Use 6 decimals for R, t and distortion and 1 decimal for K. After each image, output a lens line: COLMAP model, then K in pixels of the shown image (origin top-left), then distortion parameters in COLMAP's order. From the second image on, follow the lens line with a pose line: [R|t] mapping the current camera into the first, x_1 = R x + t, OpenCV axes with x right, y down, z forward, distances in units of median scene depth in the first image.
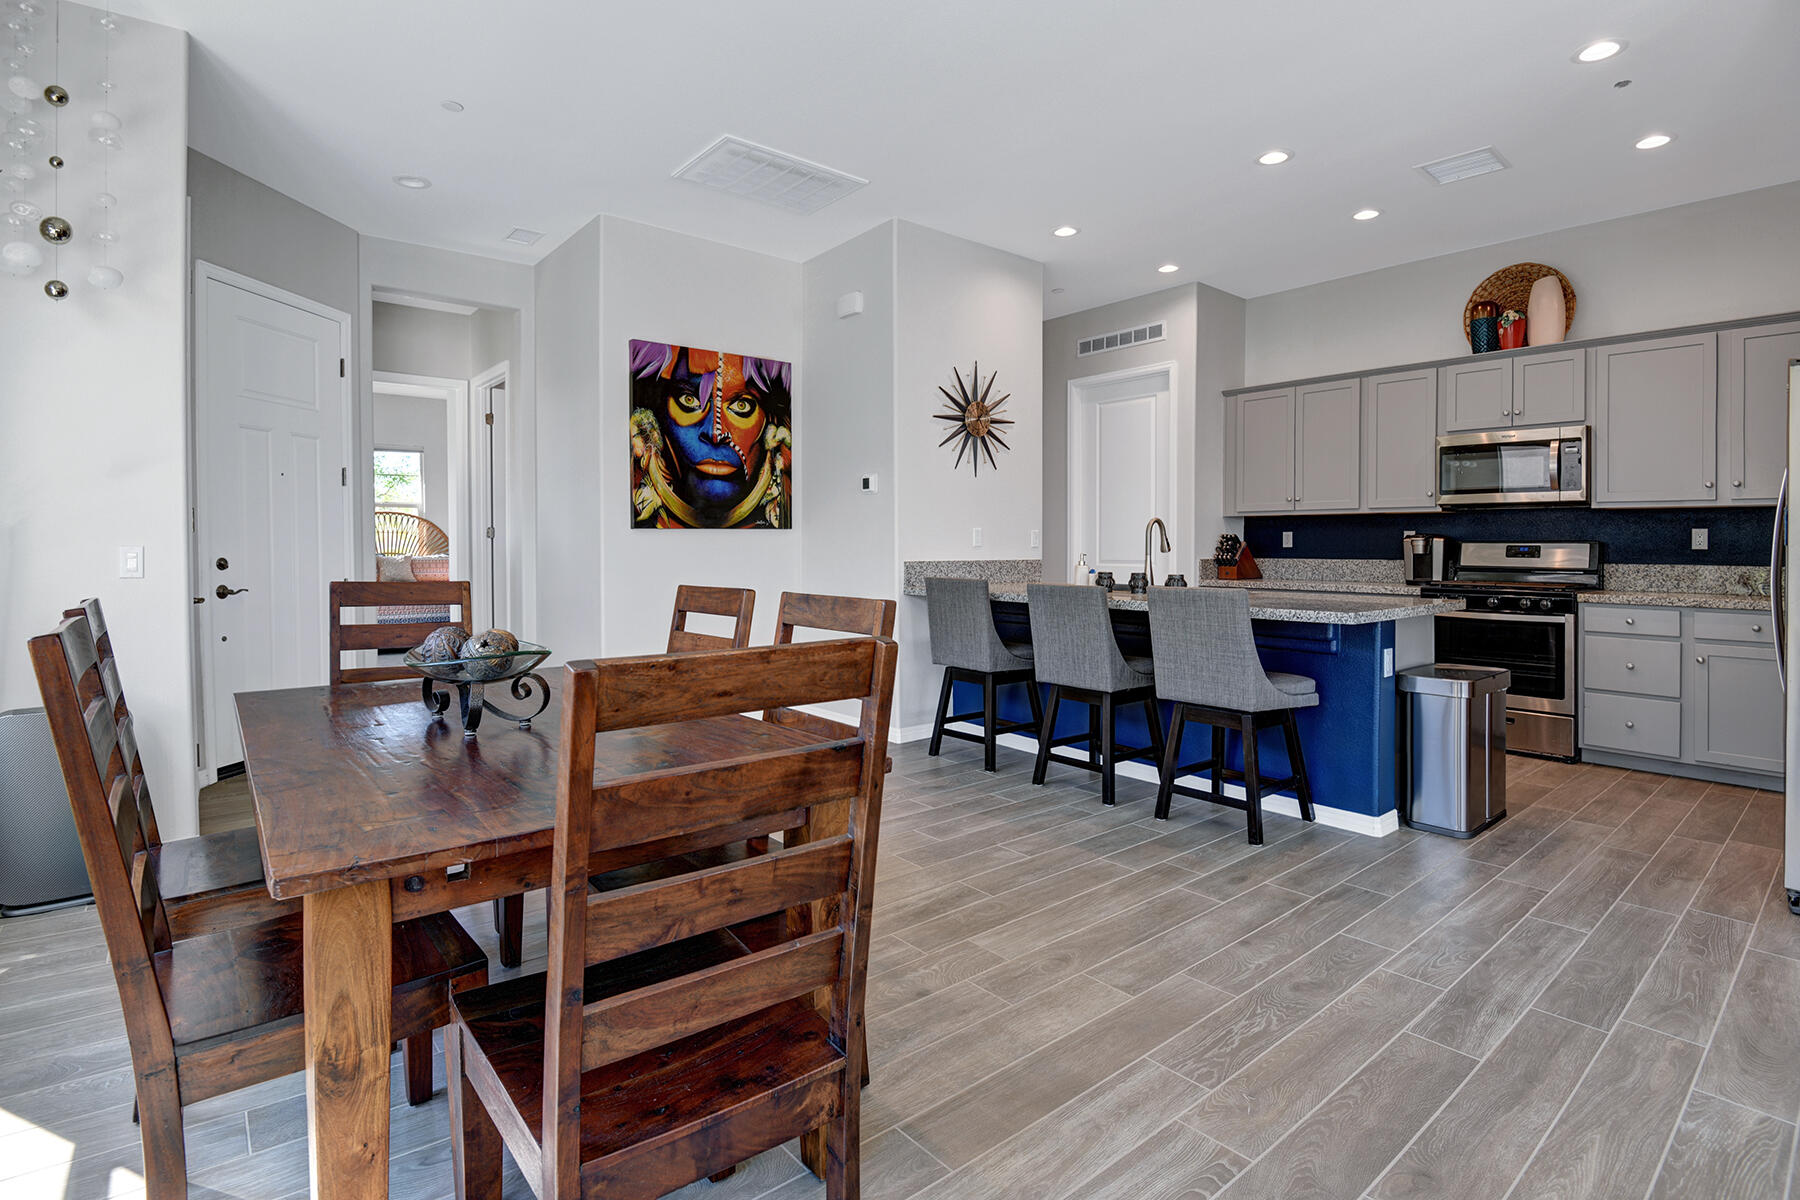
lens RADIAL K [[879.4, 0, 904.3], [0, 879.4, 556.1], [0, 0, 1]] dist [0.001070, -0.032938]
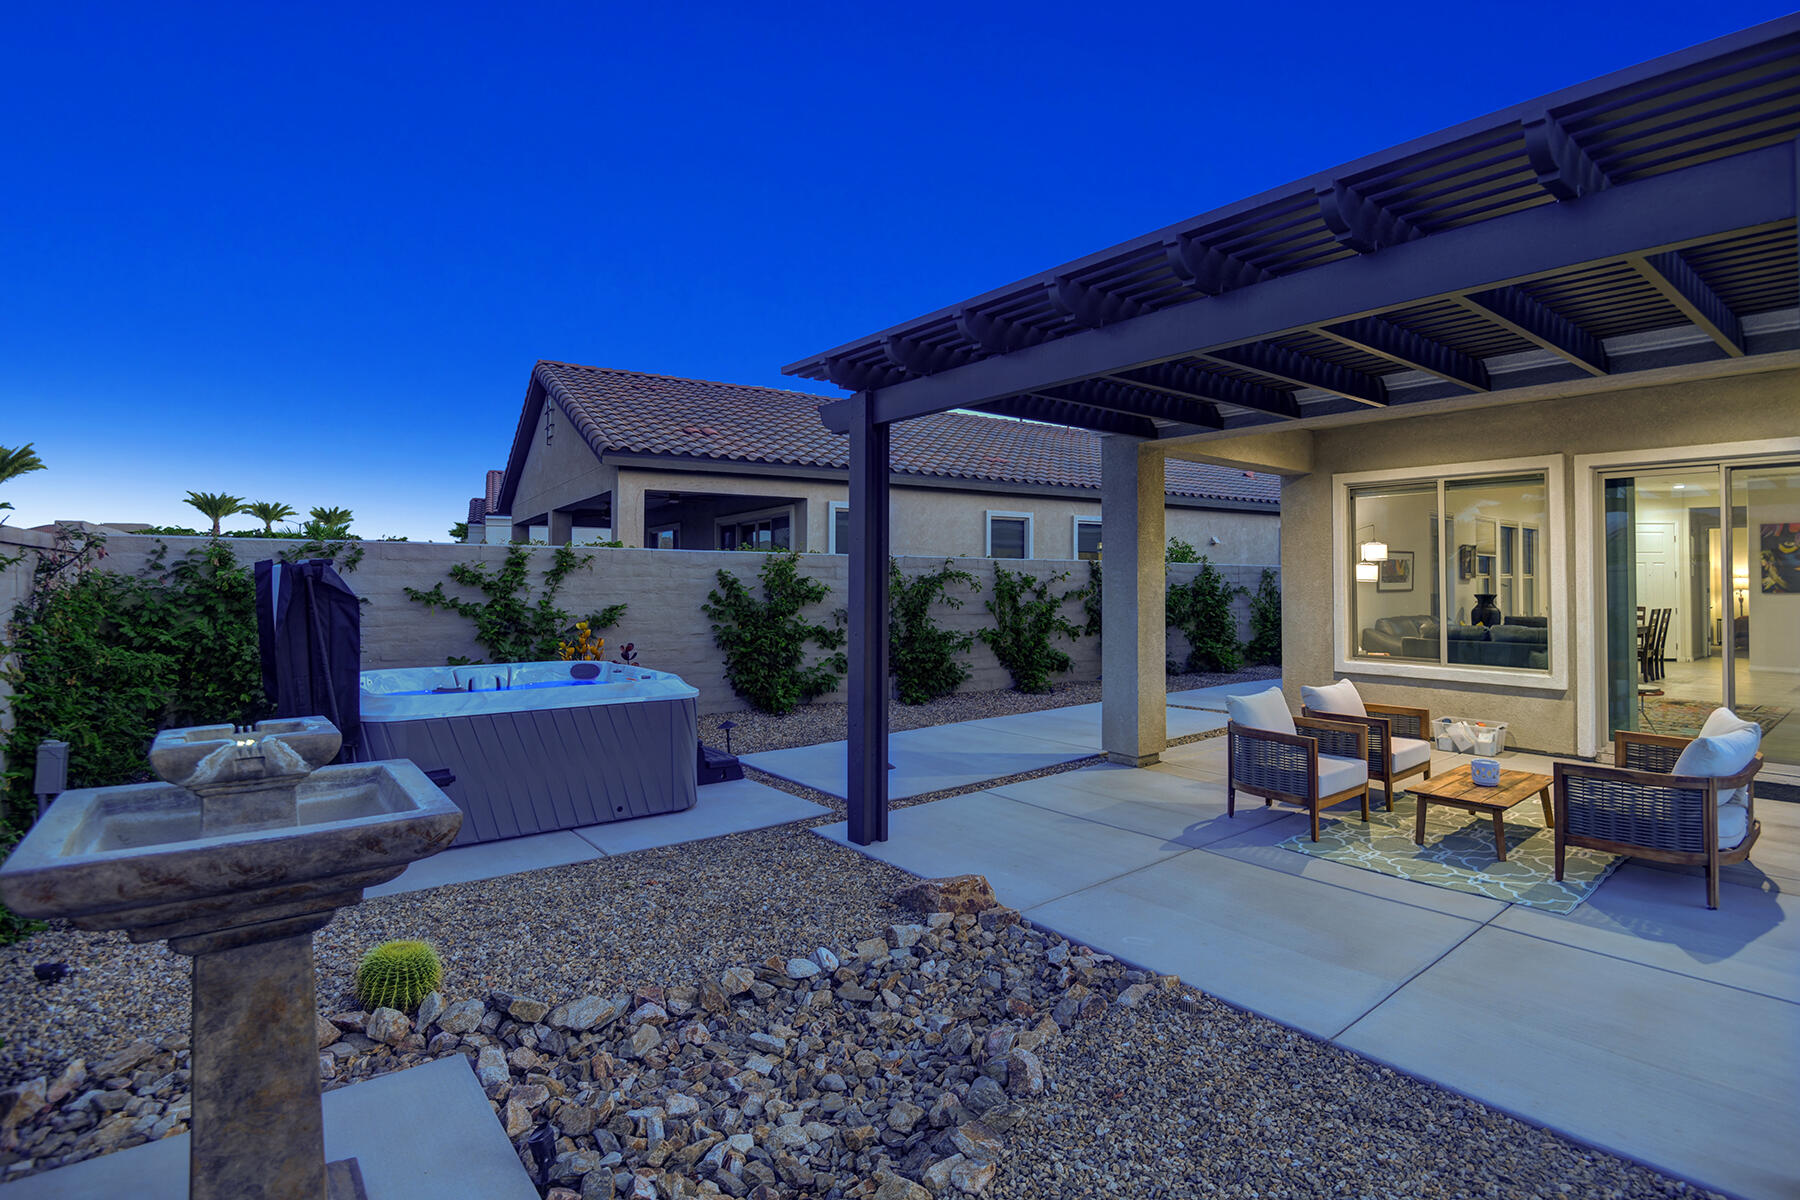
lens RADIAL K [[865.6, 0, 923.2], [0, 865.6, 563.3], [0, 0, 1]] dist [-0.000354, -0.026124]
pose [[-0.002486, -0.022431, -0.999745, 2.282940], [-0.013266, 0.999661, -0.022396, -0.028484], [0.999909, 0.013207, -0.002783, -1.581561]]
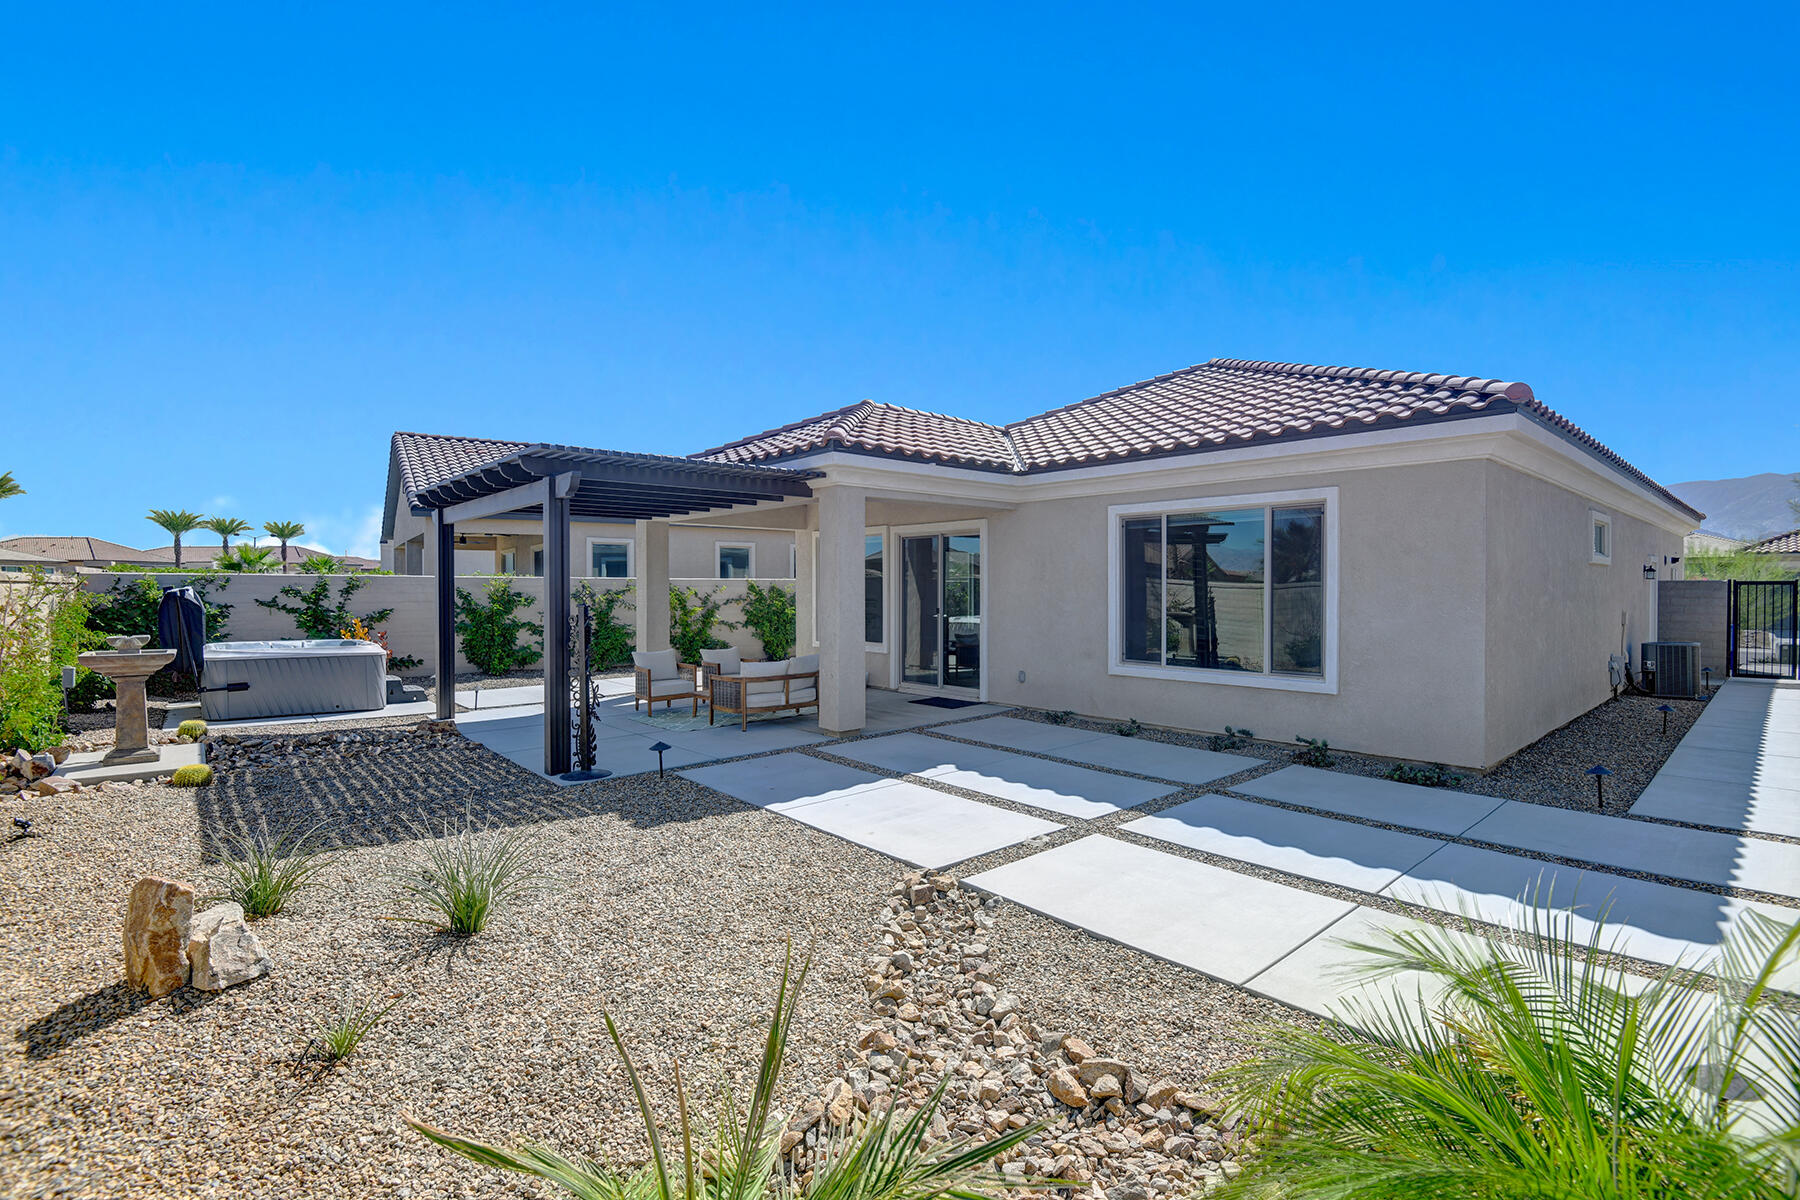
lens RADIAL K [[824.6, 0, 896.2], [0, 824.6, 588.9], [0, 0, 1]] dist [-0.002356, -0.025608]
pose [[0.025589, 0.001270, -0.999672, 3.370408], [-0.011278, 0.999936, 0.000982, -0.064621], [0.999609, 0.011249, 0.025602, -0.560562]]
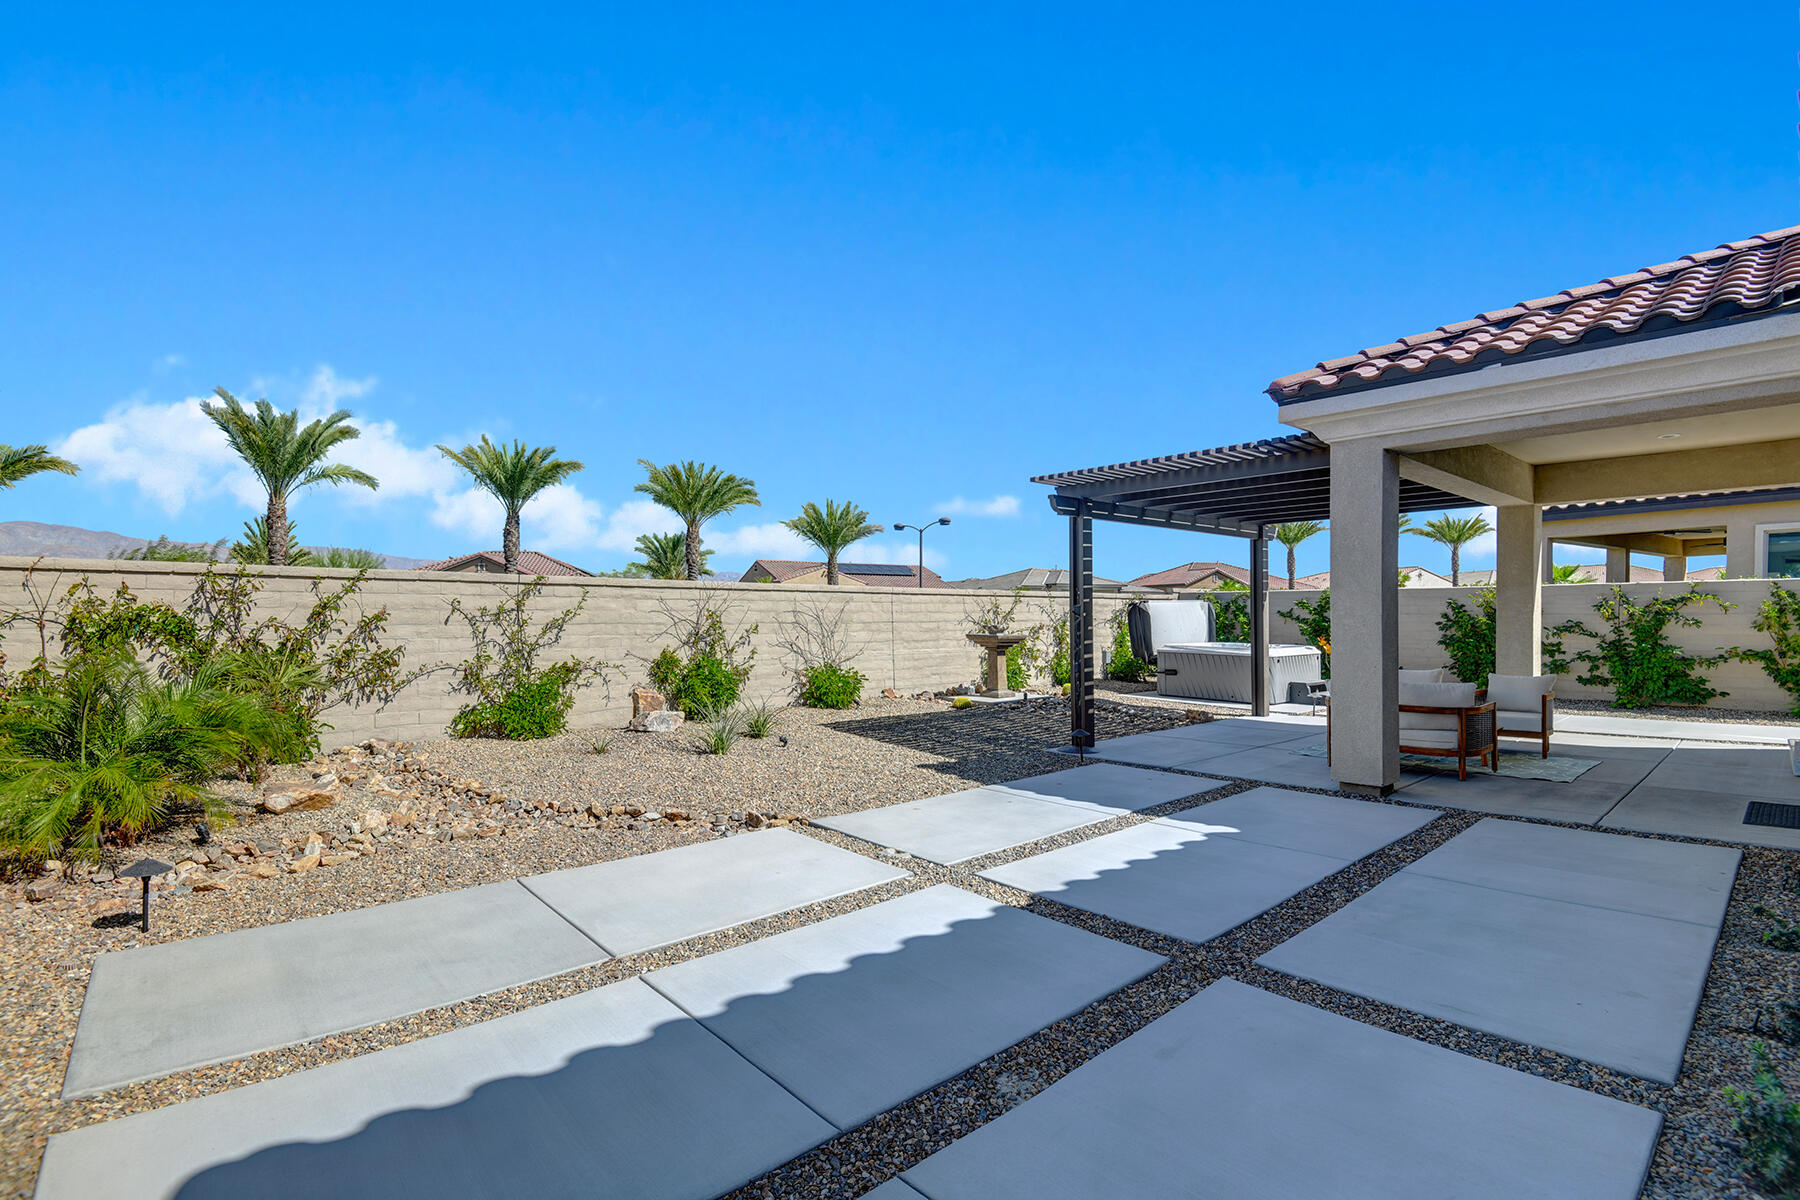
lens RADIAL K [[824.6, 0, 896.2], [0, 824.6, 588.9], [0, 0, 1]] dist [-0.002356, -0.025608]
pose [[-0.999774, -0.001320, -0.021222, 2.318431], [-0.000889, 0.999793, -0.020329, -0.023934], [0.021244, -0.020305, -0.999568, 0.618956]]
